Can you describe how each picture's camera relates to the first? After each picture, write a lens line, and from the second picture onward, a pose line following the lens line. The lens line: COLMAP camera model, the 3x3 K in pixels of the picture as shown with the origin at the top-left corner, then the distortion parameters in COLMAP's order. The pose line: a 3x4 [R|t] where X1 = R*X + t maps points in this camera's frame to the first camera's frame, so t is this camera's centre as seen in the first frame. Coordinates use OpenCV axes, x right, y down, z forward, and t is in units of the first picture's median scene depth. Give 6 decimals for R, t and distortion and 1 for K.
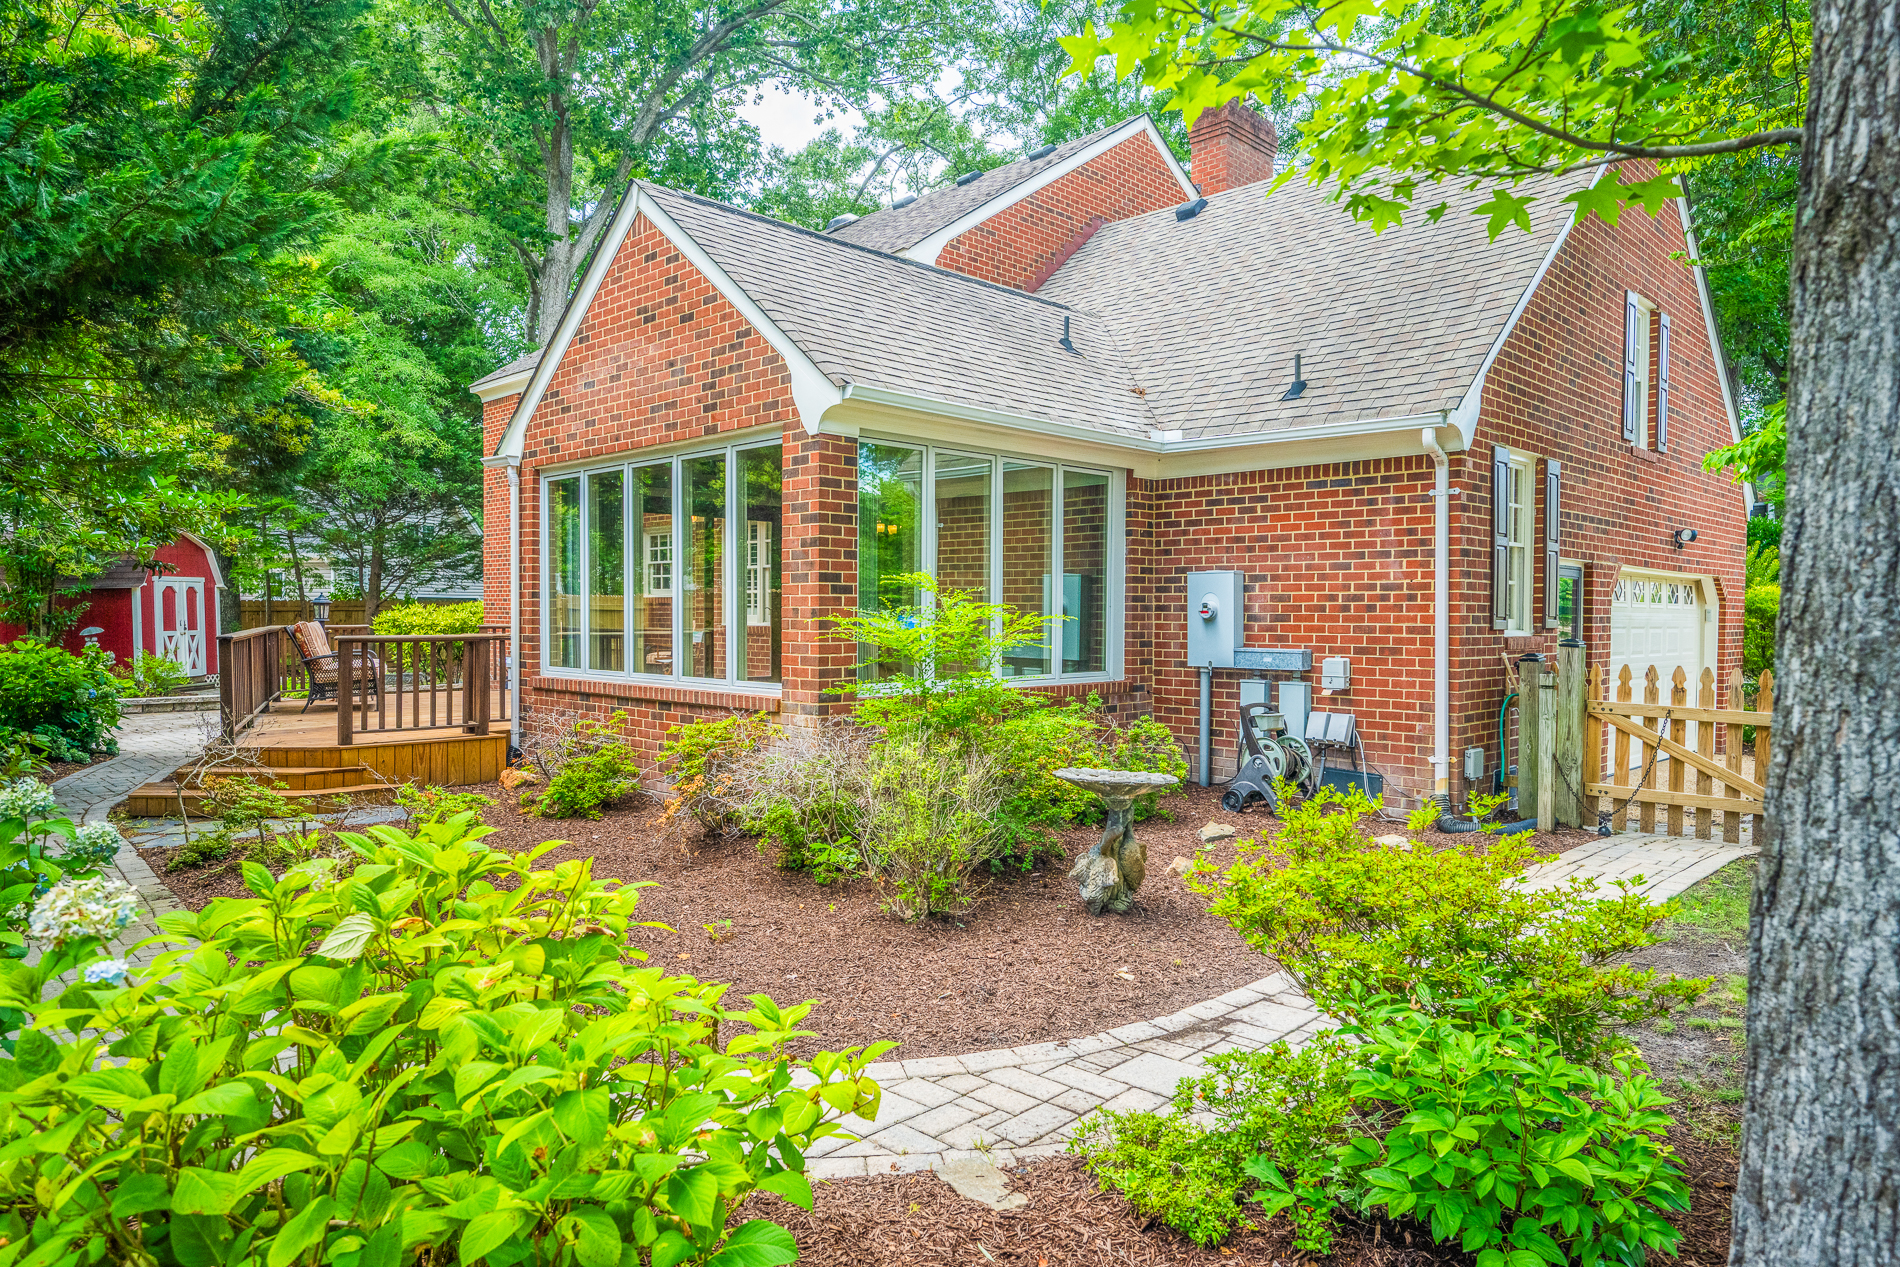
lens RADIAL K [[1195.4, 0, 950.0], [0, 1195.4, 633.5], [0, 0, 1]] dist [-0.003291, -0.001160]
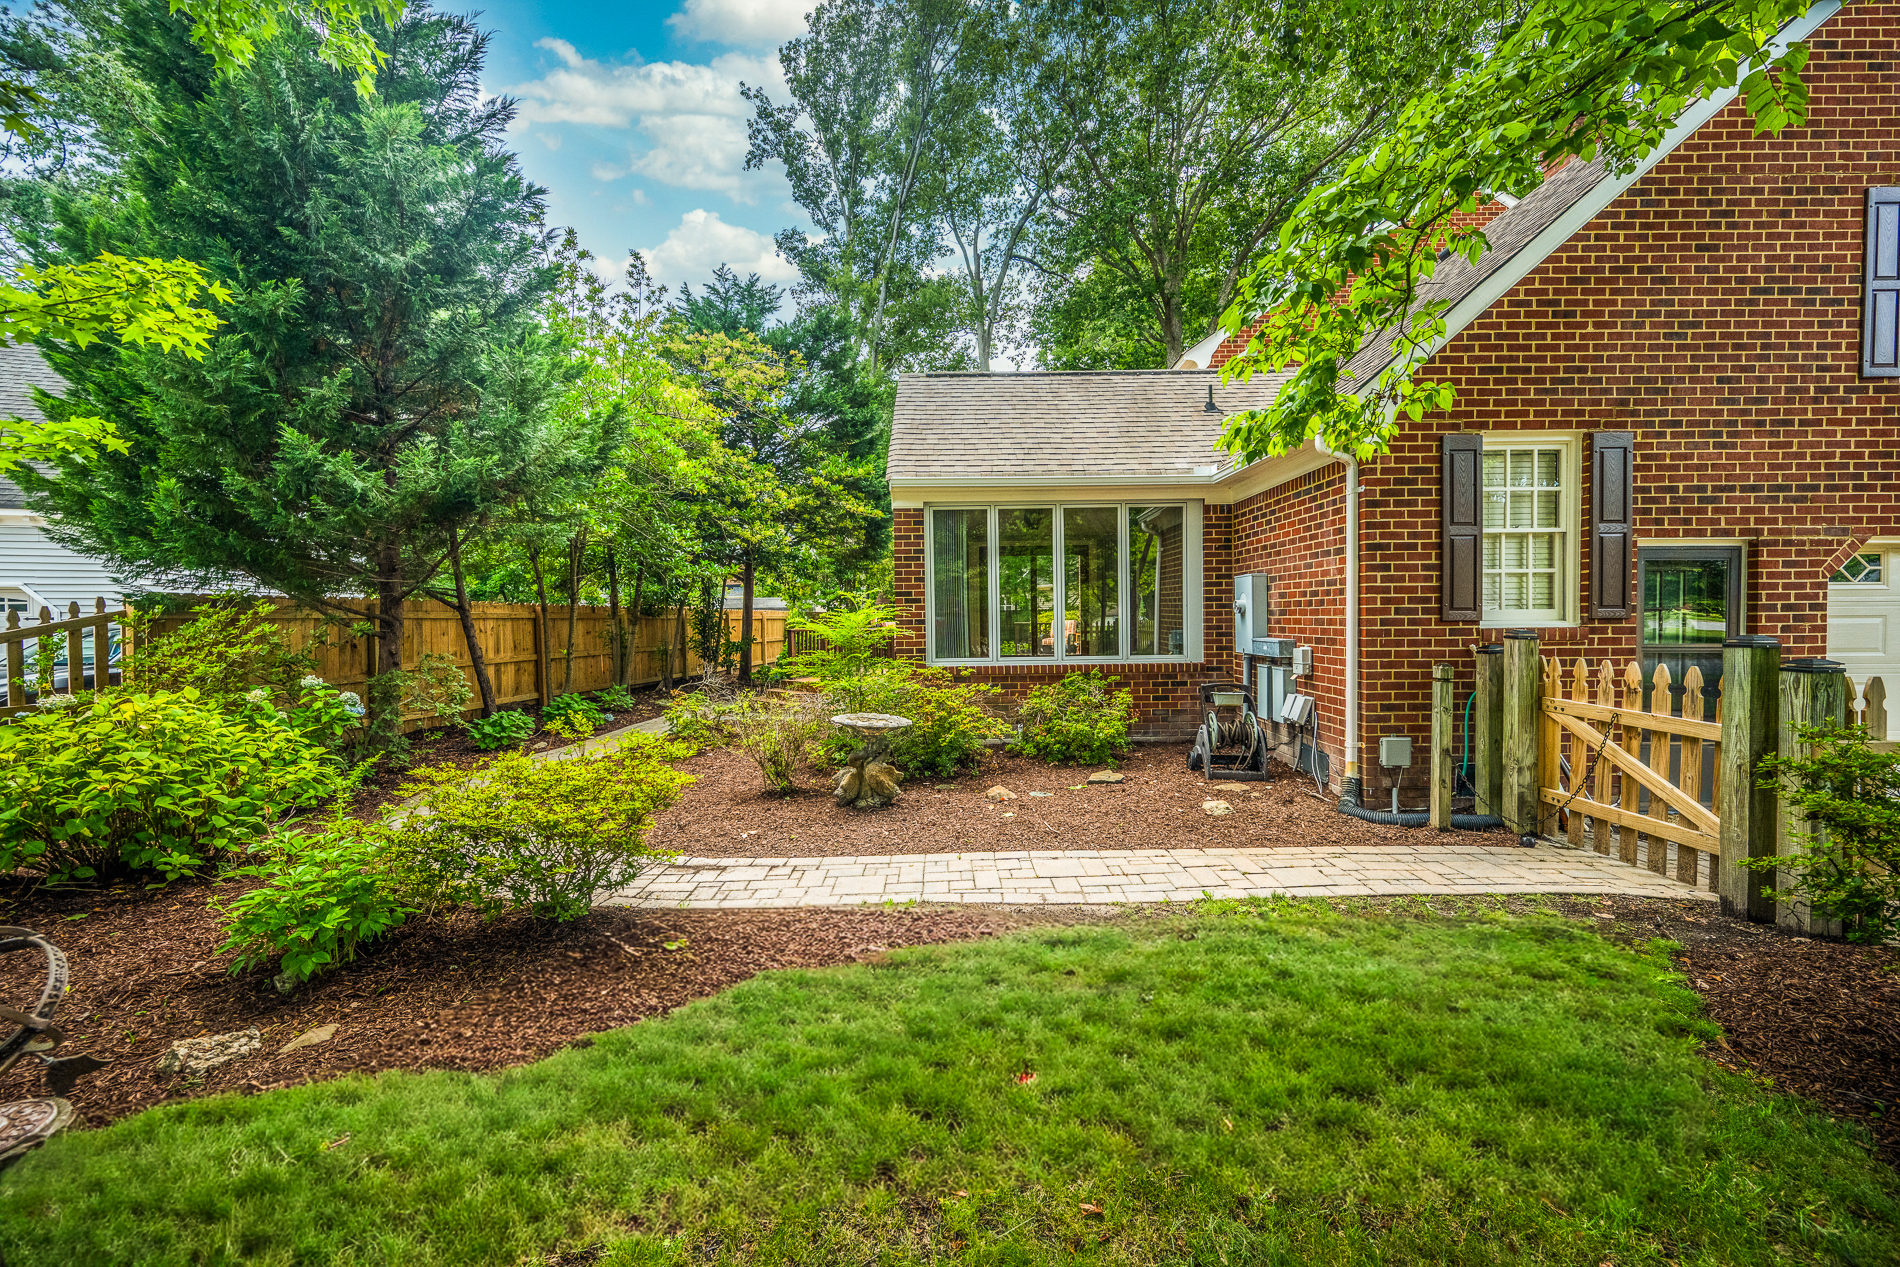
lens RADIAL K [[745.6, 0, 950.0], [0, 745.6, 633.5], [0, 0, 1]] dist [0.000229, 0.000040]
pose [[0.703884, 0.003805, -0.710305, 0.588418], [0.002772, 0.999963, 0.008104, 0.001007], [0.710310, -0.007673, 0.703847, 0.264146]]
